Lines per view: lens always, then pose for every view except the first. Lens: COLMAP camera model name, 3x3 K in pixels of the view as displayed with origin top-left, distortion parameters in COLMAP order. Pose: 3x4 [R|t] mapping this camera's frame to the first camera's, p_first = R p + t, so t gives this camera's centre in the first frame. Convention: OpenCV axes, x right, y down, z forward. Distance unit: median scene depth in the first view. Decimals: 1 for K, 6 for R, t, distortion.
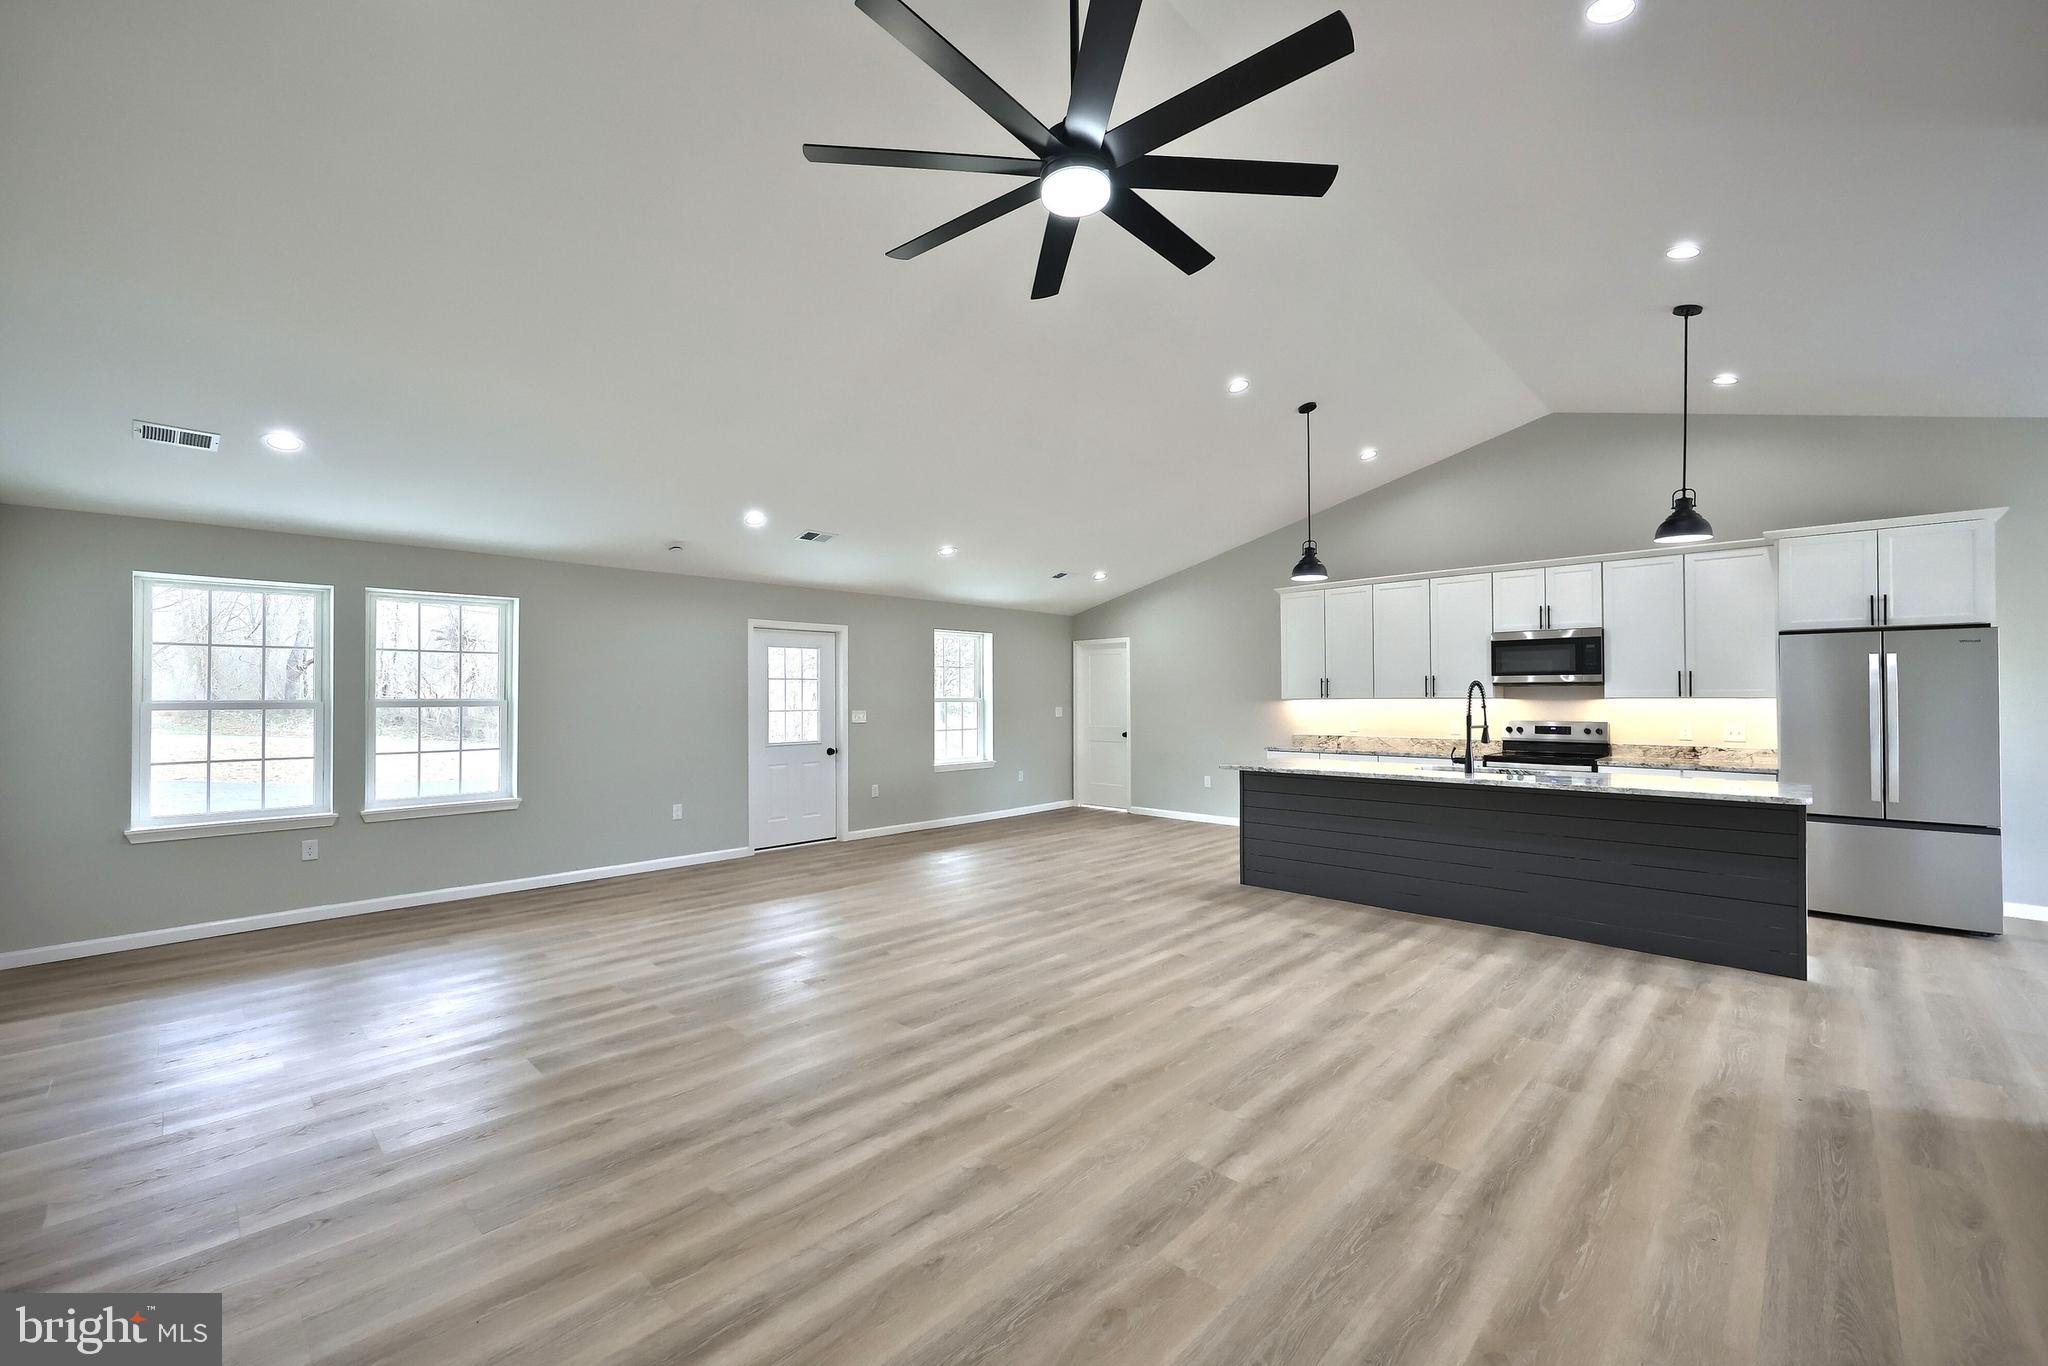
lens RADIAL K [[828.0, 0, 1011.8], [0, 828.0, 687.0], [0, 0, 1]] dist [-0.003695, 0.000575]
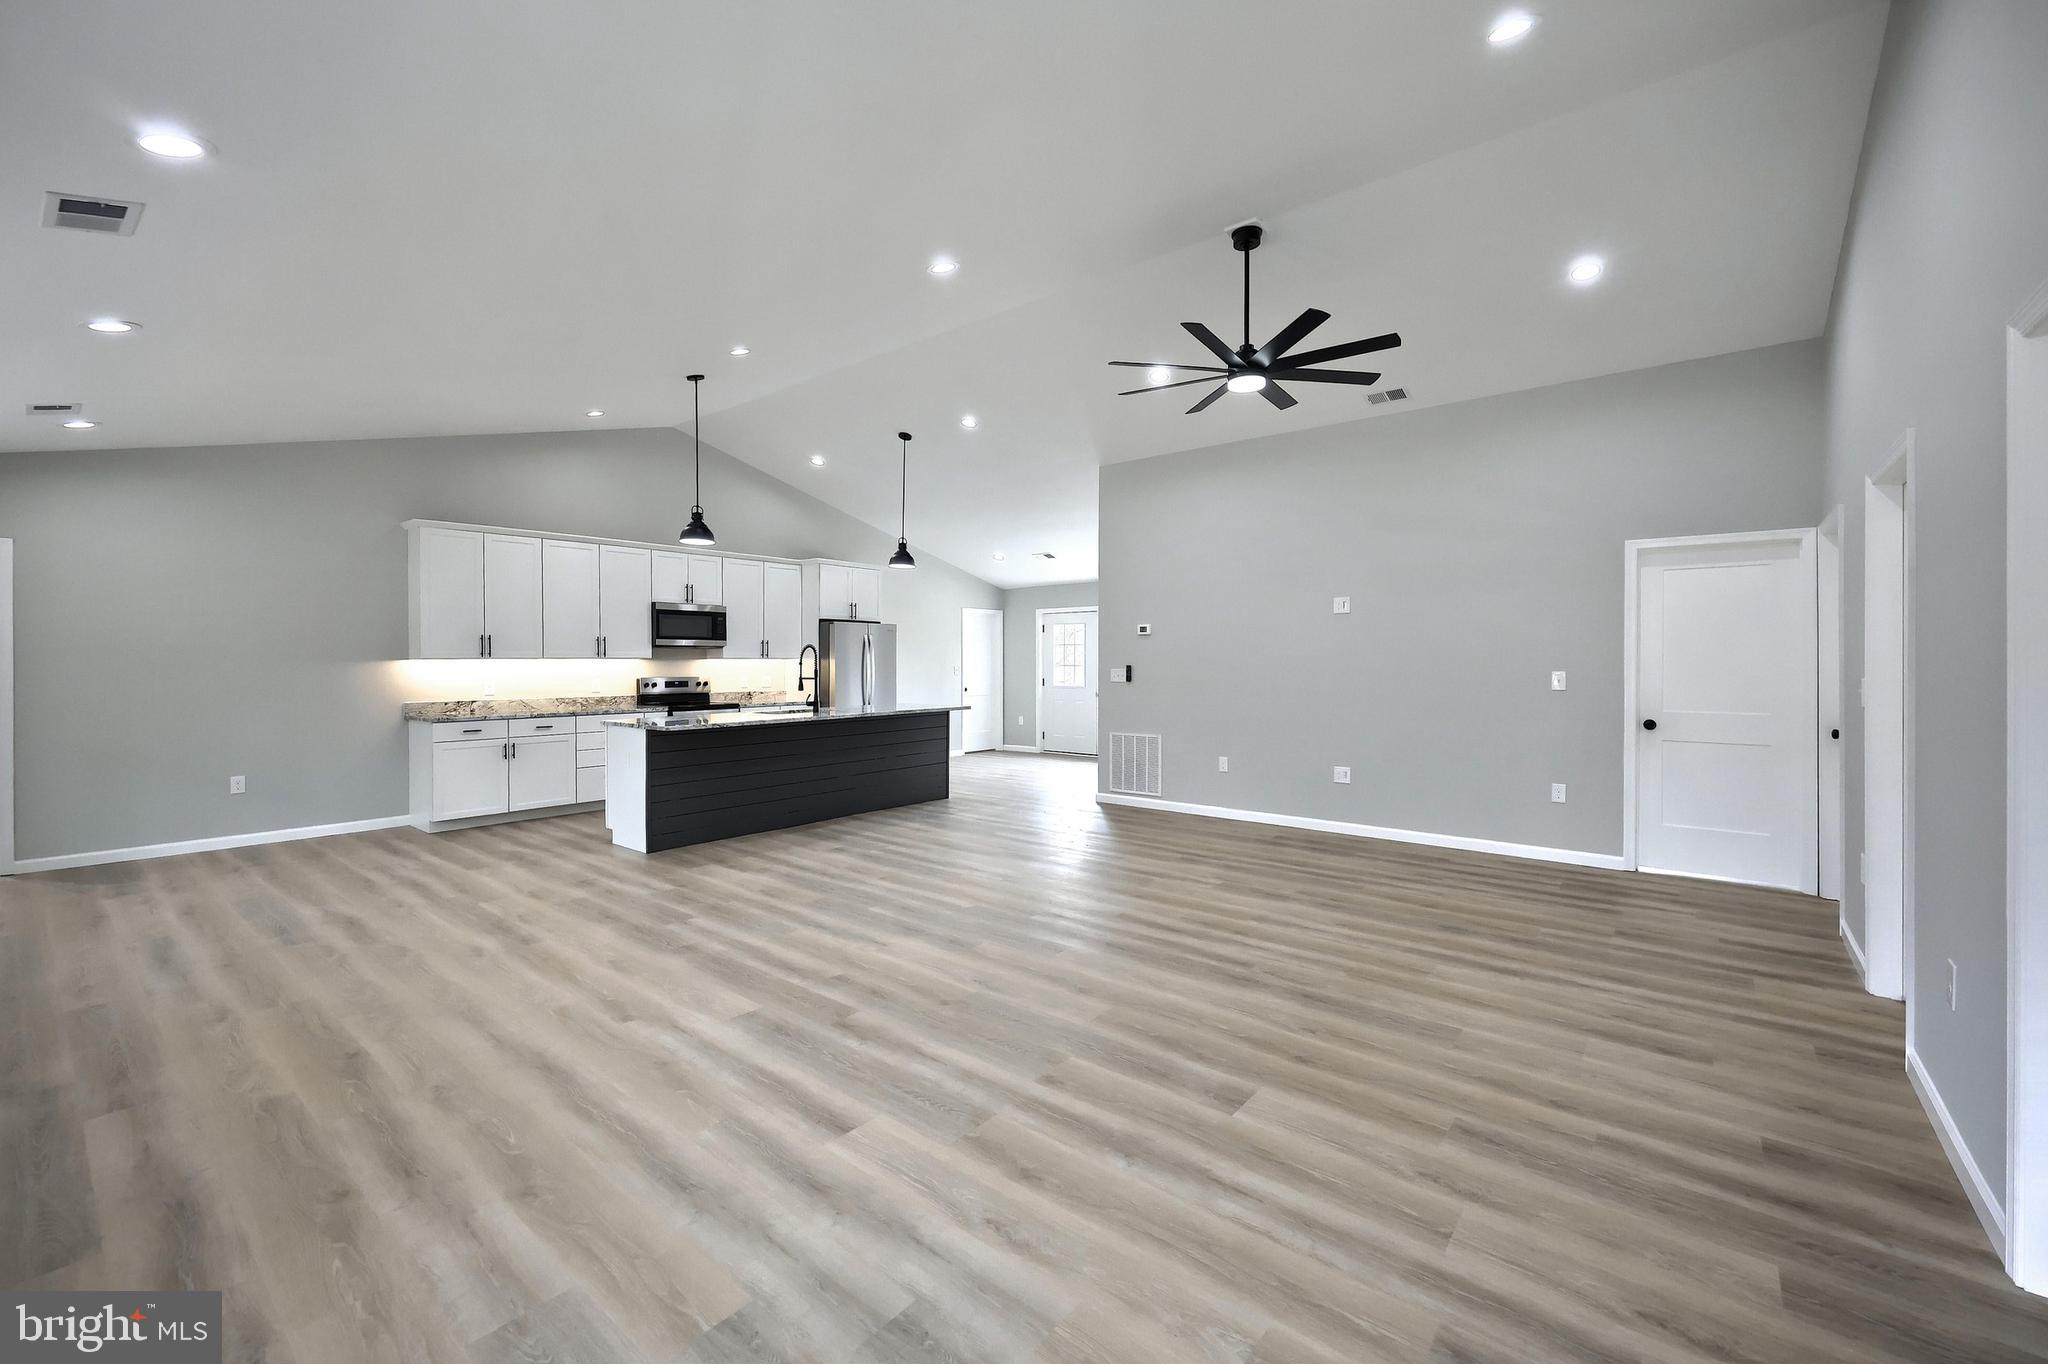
lens RADIAL K [[828.0, 0, 1015.2], [0, 828.0, 693.3], [0, 0, 1]] dist [-0.003695, 0.000575]
pose [[-0.080372, -0.035784, 0.996122, -0.948565], [-0.011721, 0.999320, 0.034953, 0.025315], [-0.996696, -0.008866, -0.080736, 0.910551]]
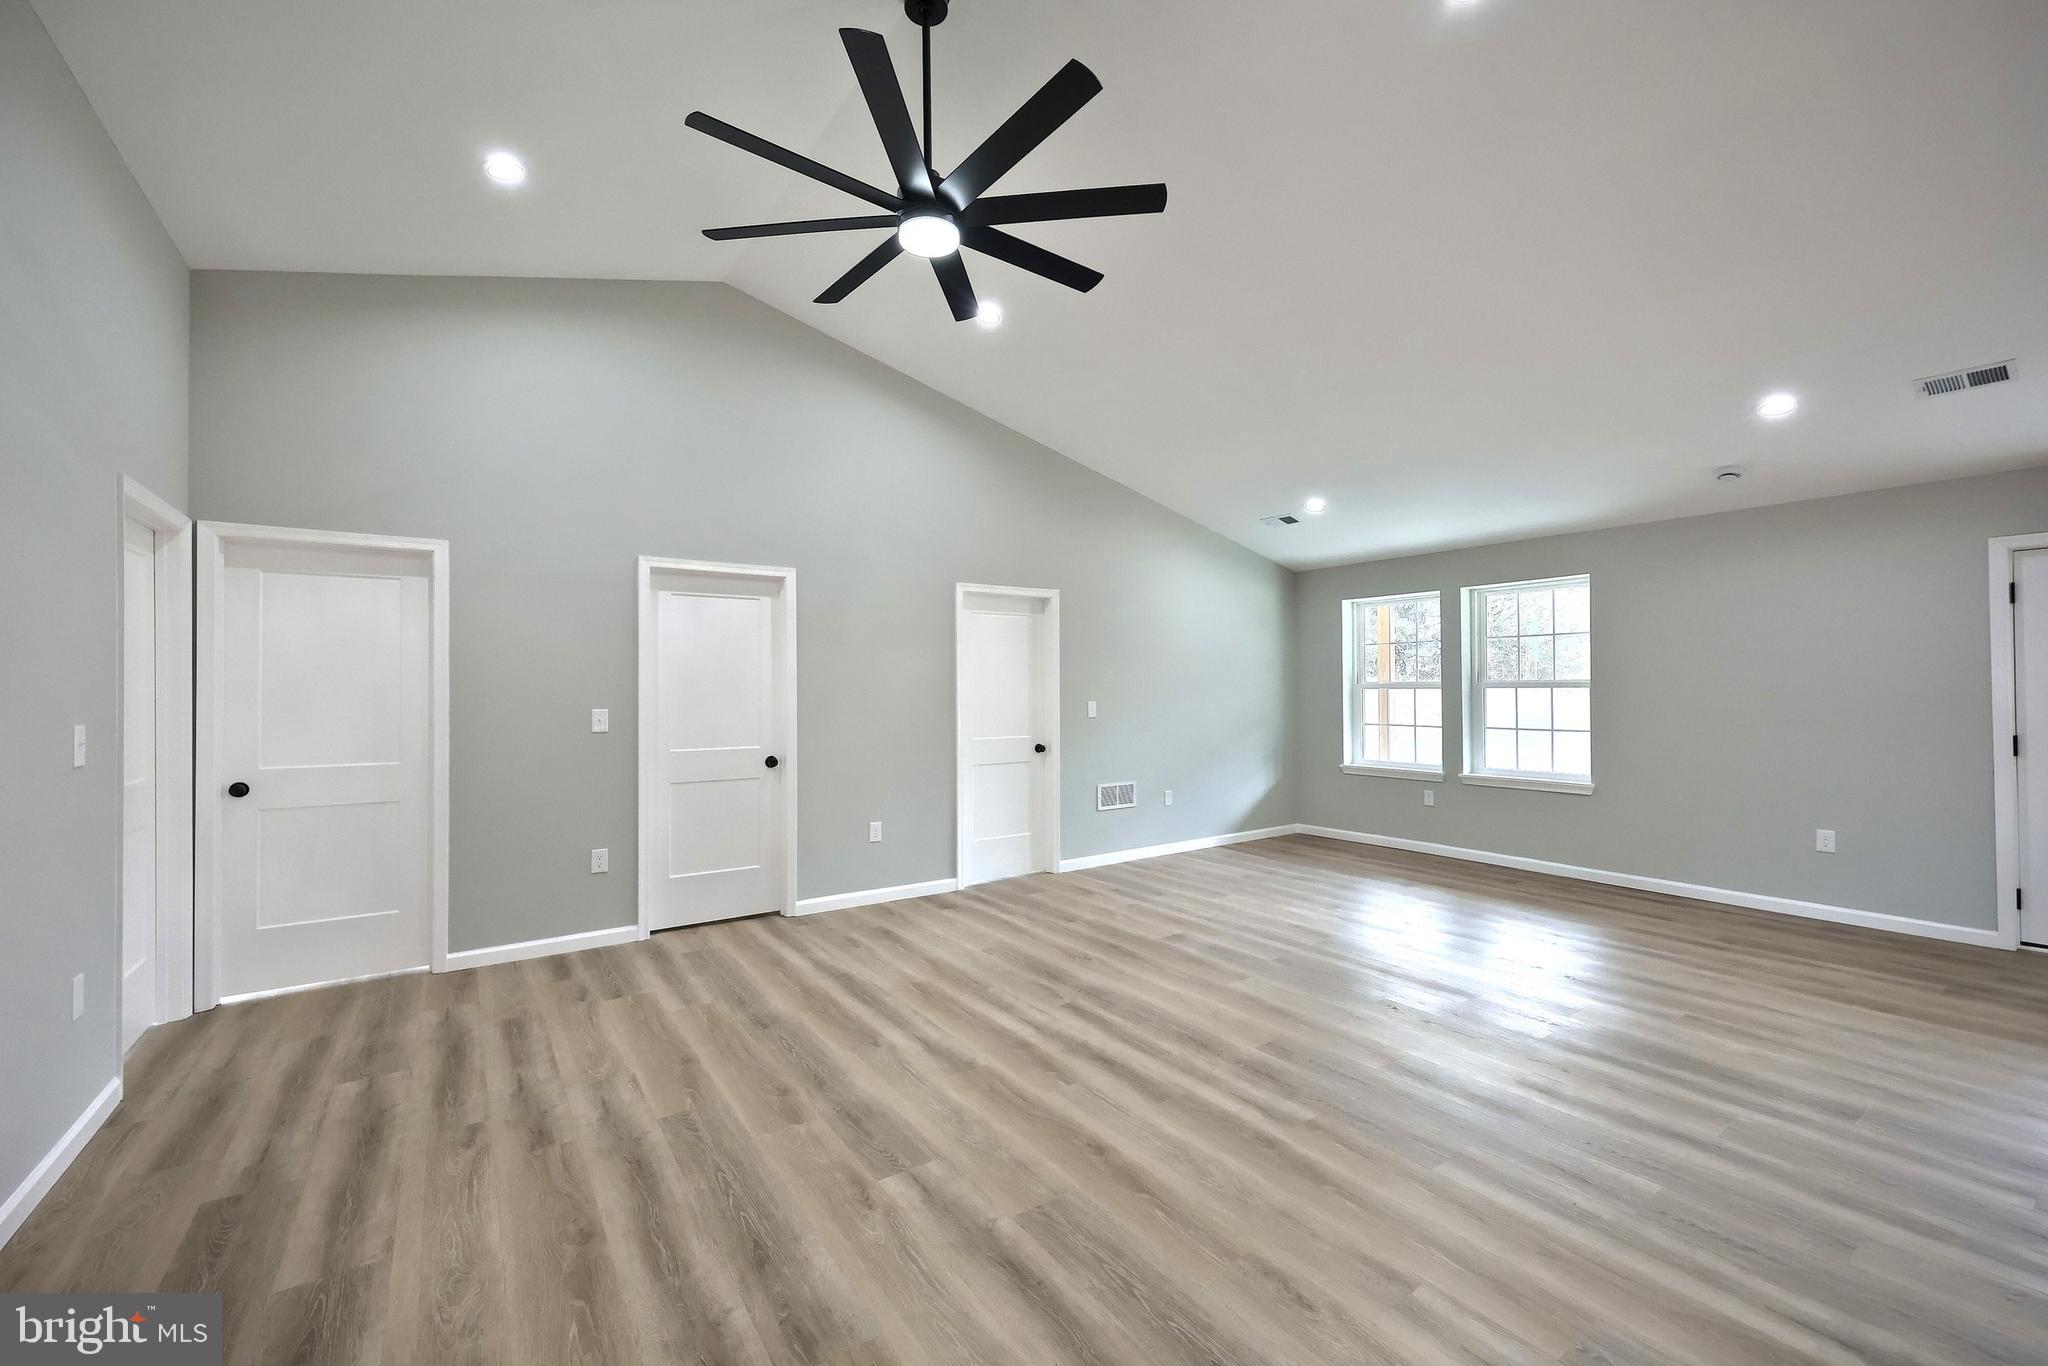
lens RADIAL K [[828.0, 0, 1011.0], [0, 828.0, 685.8], [0, 0, 1]] dist [-0.003695, 0.000575]
pose [[-0.202919, 0.003388, -0.979190, 0.634126], [0.019260, 0.999814, -0.000532, 0.011947], [0.979006, -0.018967, -0.202947, 0.724504]]
